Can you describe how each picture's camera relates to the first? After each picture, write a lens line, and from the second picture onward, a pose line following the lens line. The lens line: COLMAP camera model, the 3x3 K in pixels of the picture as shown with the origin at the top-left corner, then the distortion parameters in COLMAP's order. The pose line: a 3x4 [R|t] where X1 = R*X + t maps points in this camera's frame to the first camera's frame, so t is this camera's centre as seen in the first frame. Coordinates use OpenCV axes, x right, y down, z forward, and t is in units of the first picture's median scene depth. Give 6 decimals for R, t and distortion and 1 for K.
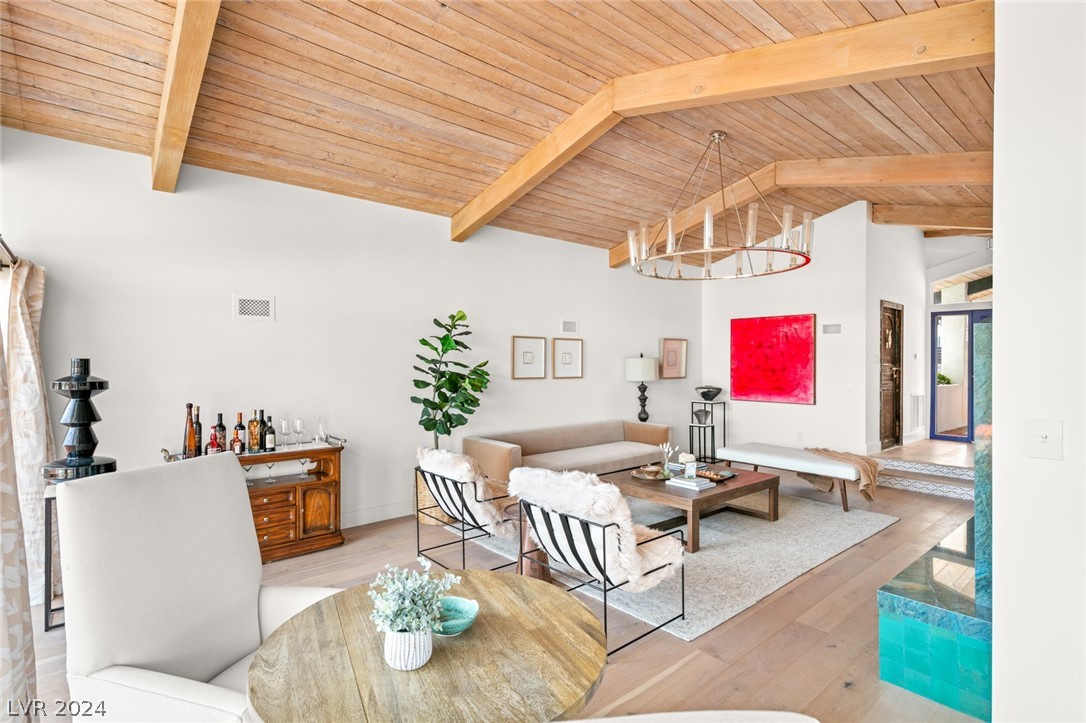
lens RADIAL K [[532.9, 0, 543.0], [0, 532.9, 361.5], [0, 0, 1]] dist [0.001007, 0.000255]
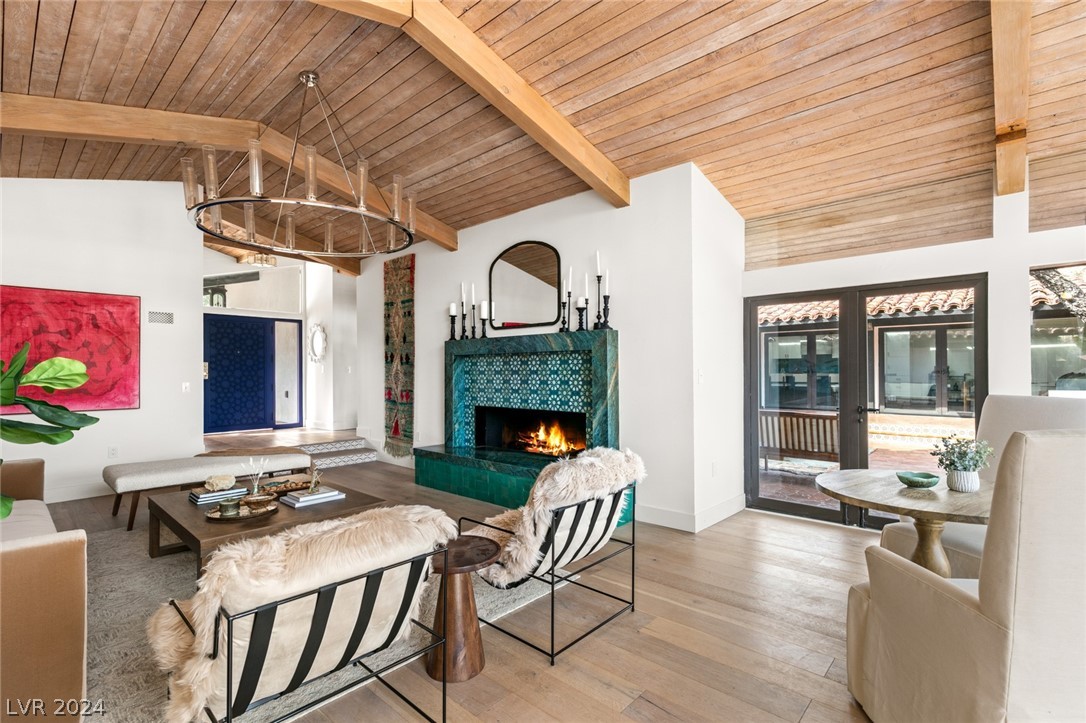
lens RADIAL K [[501.6, 0, 543.0], [0, 501.6, 361.5], [0, 0, 1]] dist [0.003465, 0.000717]
pose [[-0.121137, 0.017786, 0.992476, -0.331367], [0.005326, 0.999837, -0.017268, 0.026415], [-0.992622, 0.003194, -0.121212, 0.489770]]
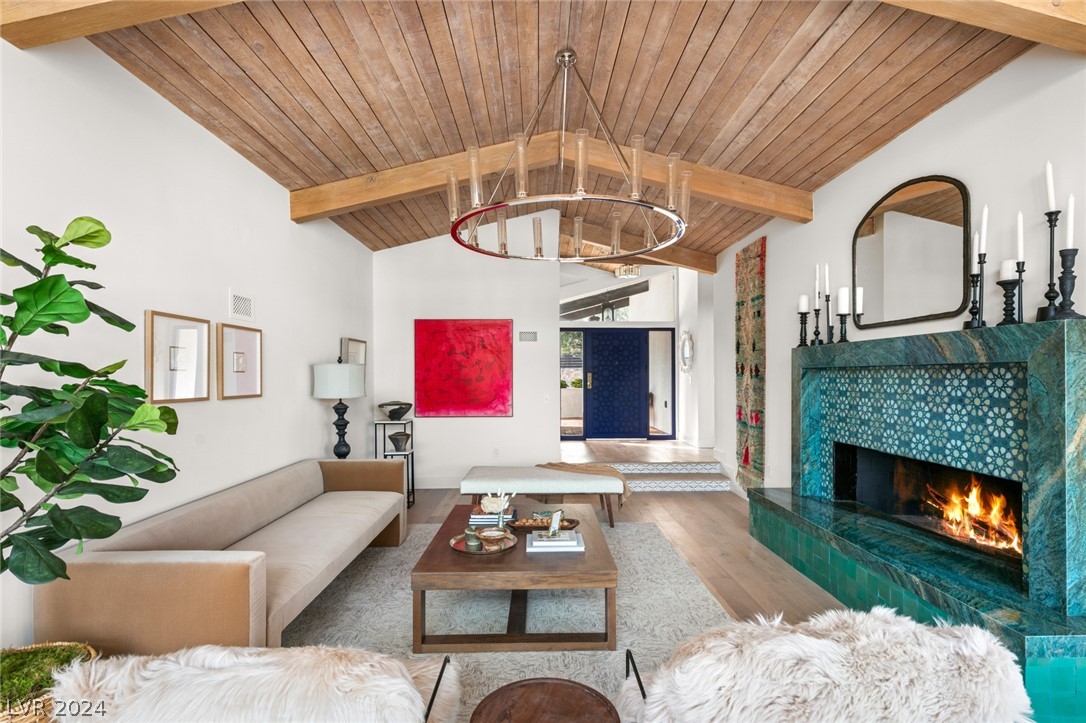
lens RADIAL K [[521.0, 0, 548.5], [0, 521.0, 374.6], [0, 0, 1]] dist [-0.001848, -0.000346]
pose [[0.630280, -0.002236, 0.776365, -0.163023], [0.004036, 0.999992, -0.000397, 0.008117], [-0.776358, 0.003383, 0.630283, 0.380970]]
